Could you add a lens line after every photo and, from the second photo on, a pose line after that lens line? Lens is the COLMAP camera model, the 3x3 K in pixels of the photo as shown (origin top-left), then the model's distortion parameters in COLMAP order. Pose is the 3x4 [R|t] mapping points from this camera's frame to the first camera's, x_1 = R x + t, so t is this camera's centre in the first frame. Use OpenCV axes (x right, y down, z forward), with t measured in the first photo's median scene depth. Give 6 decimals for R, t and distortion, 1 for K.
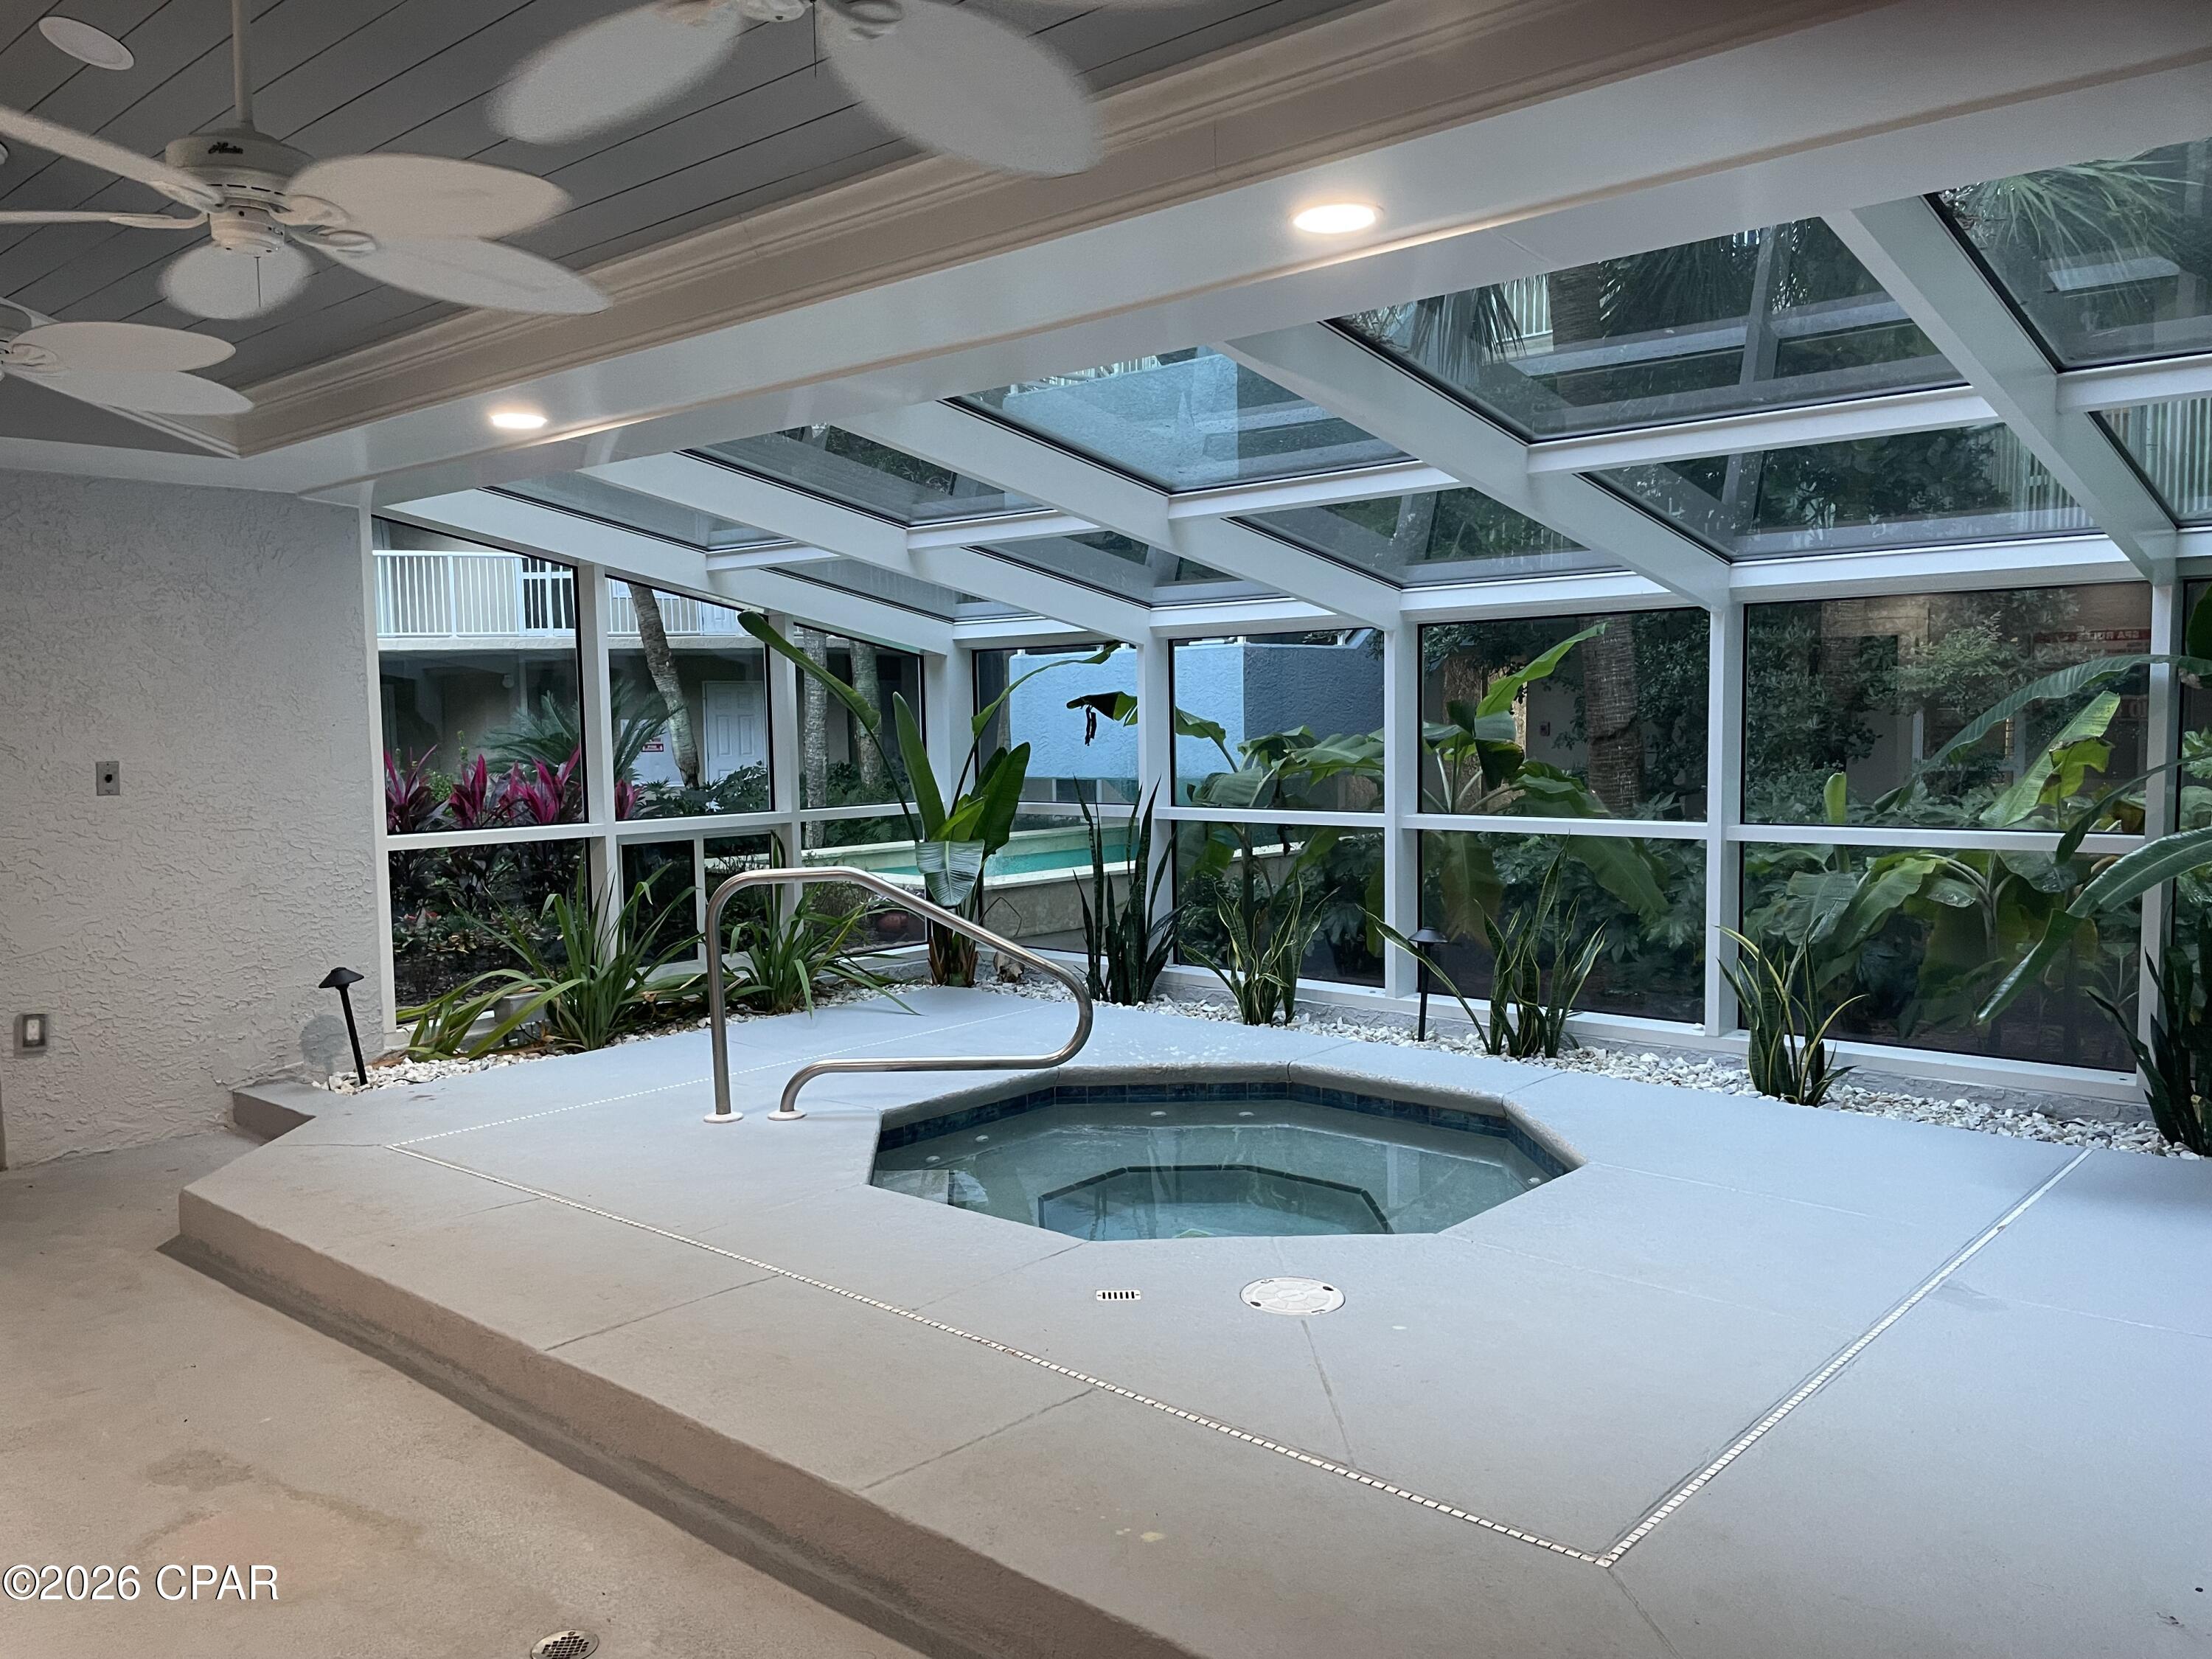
lens RADIAL K [[1699.1, 0, 1106.0], [0, 1699.1, 829.5], [0, 0, 1]] dist [0.006664, 0.001718]
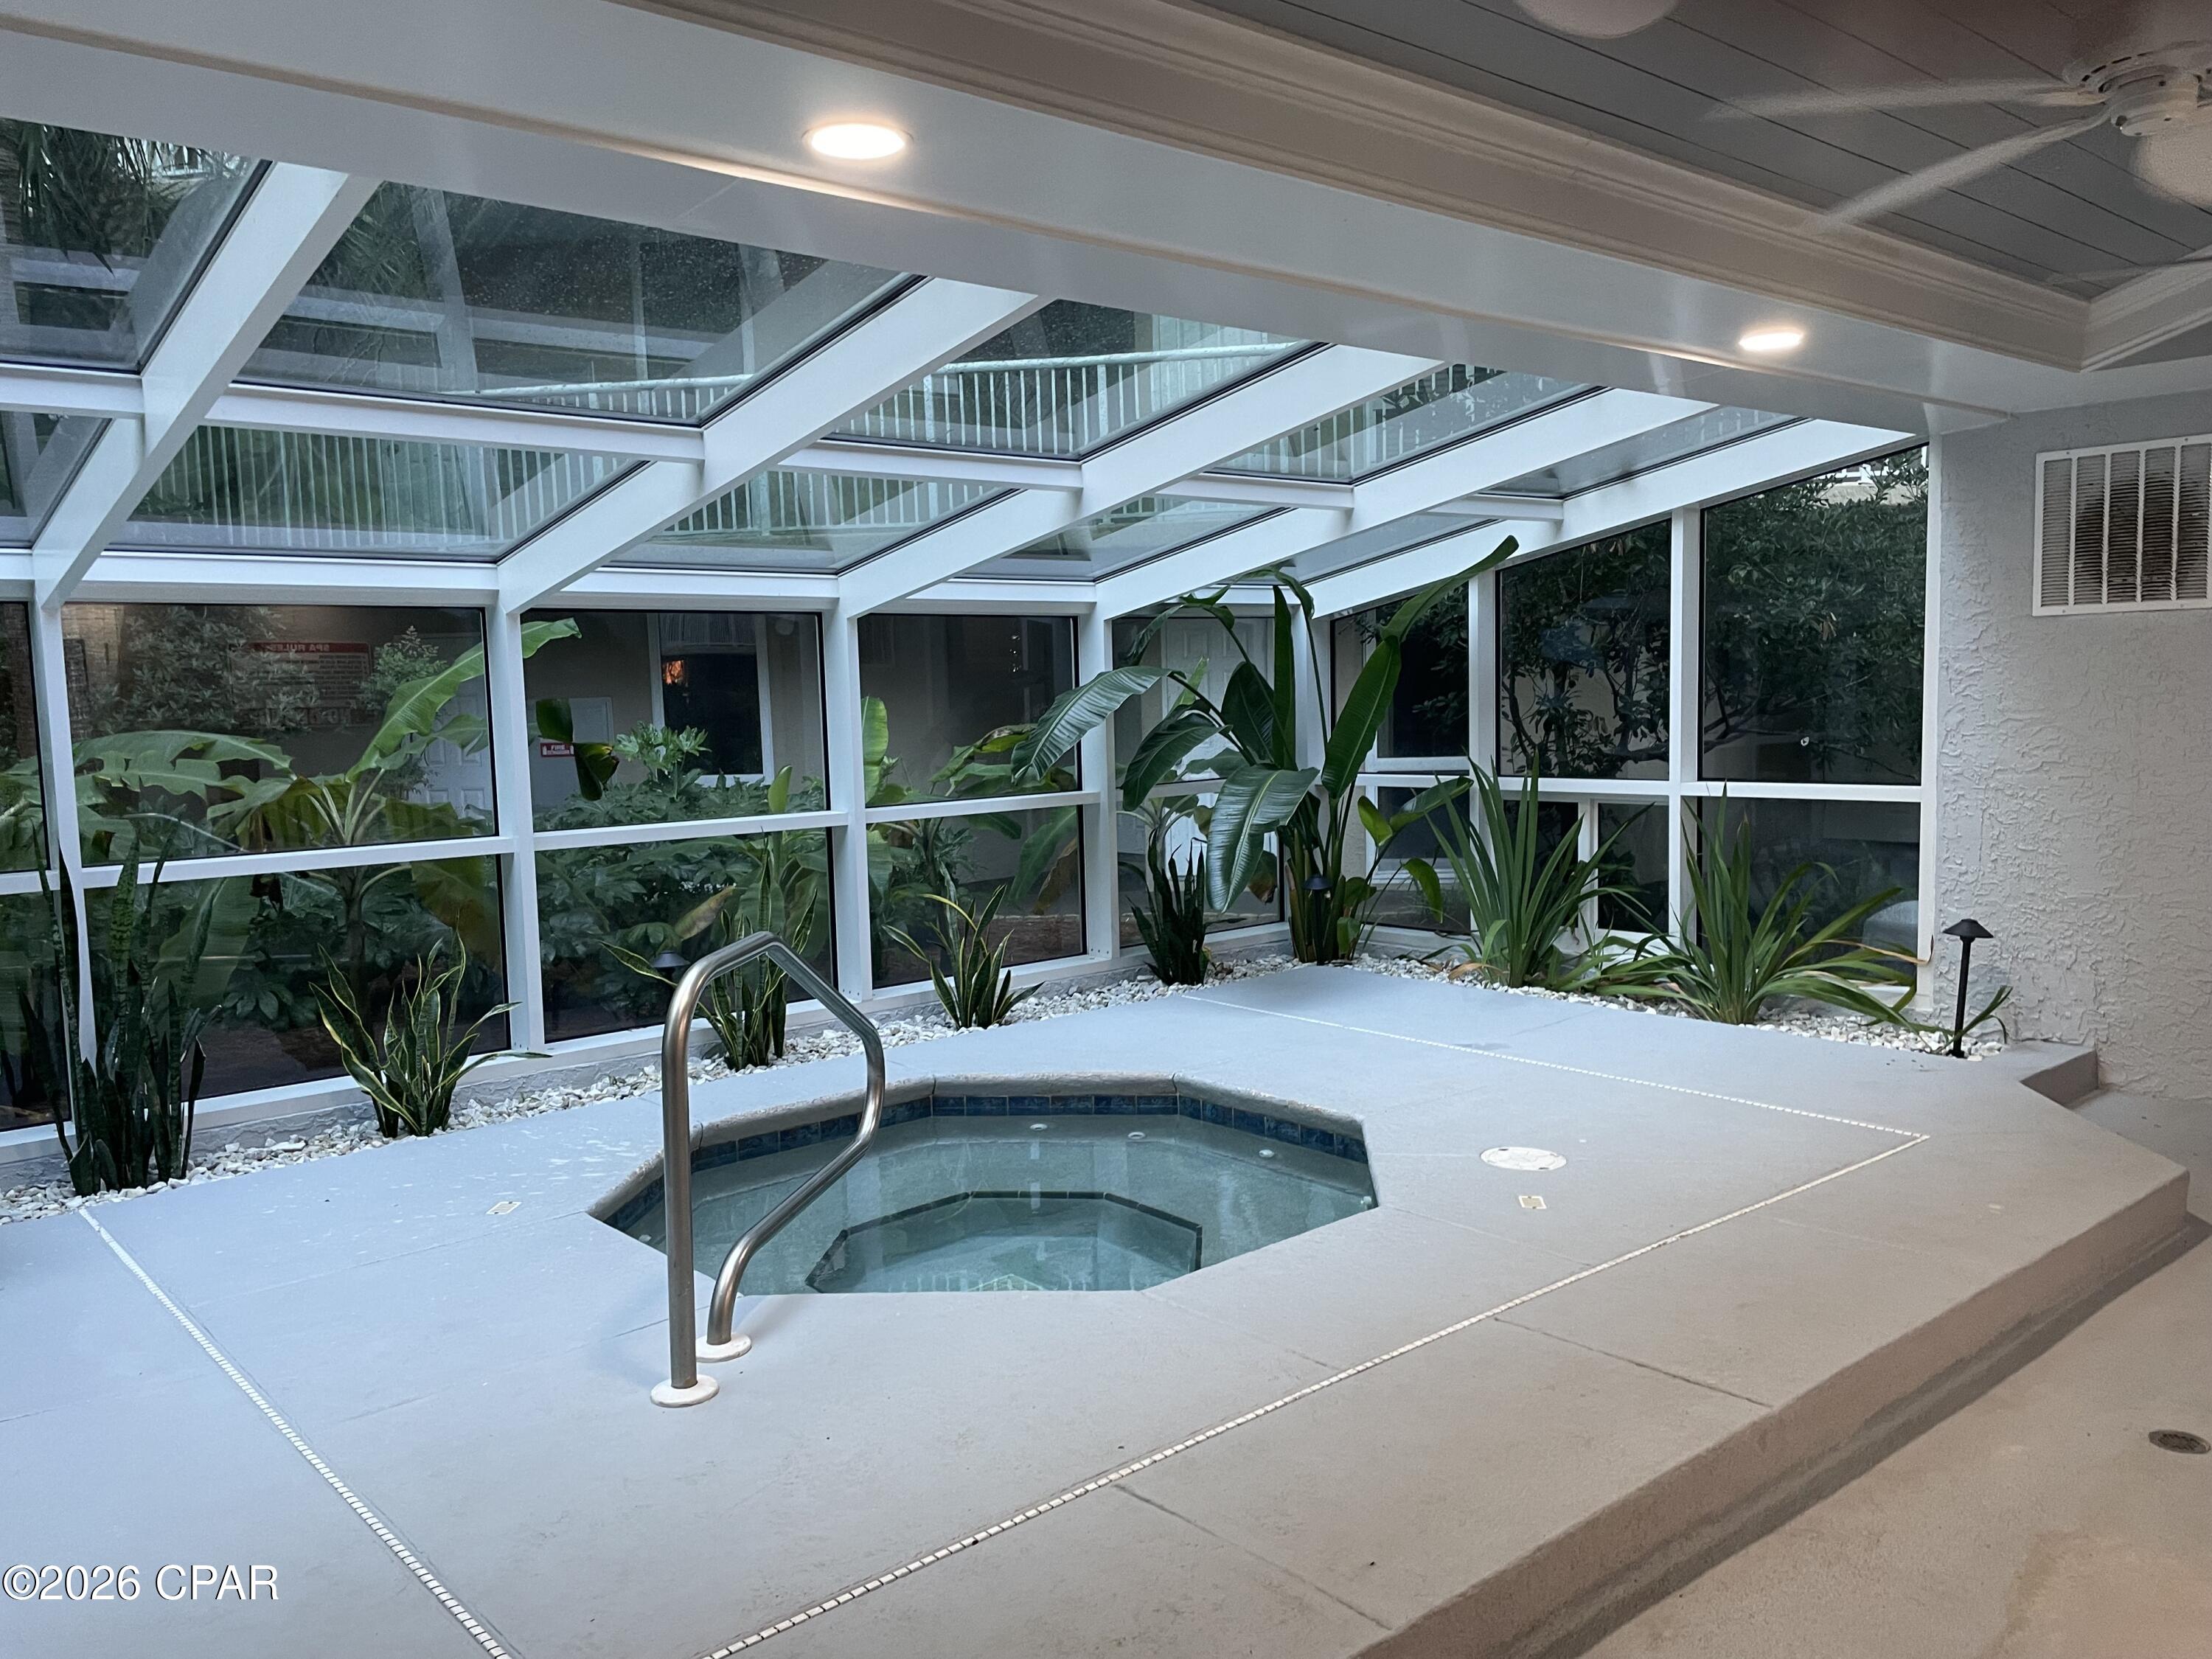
lens RADIAL K [[1689.0, 0, 1106.0], [0, 1689.0, 829.5], [0, 0, 1]] dist [0.080499, -0.114259]
pose [[0.130306, -0.071013, 0.988927, -1.112899], [0.094737, 0.993760, 0.058877, -0.062406], [-0.986937, 0.086016, 0.136220, 1.092983]]
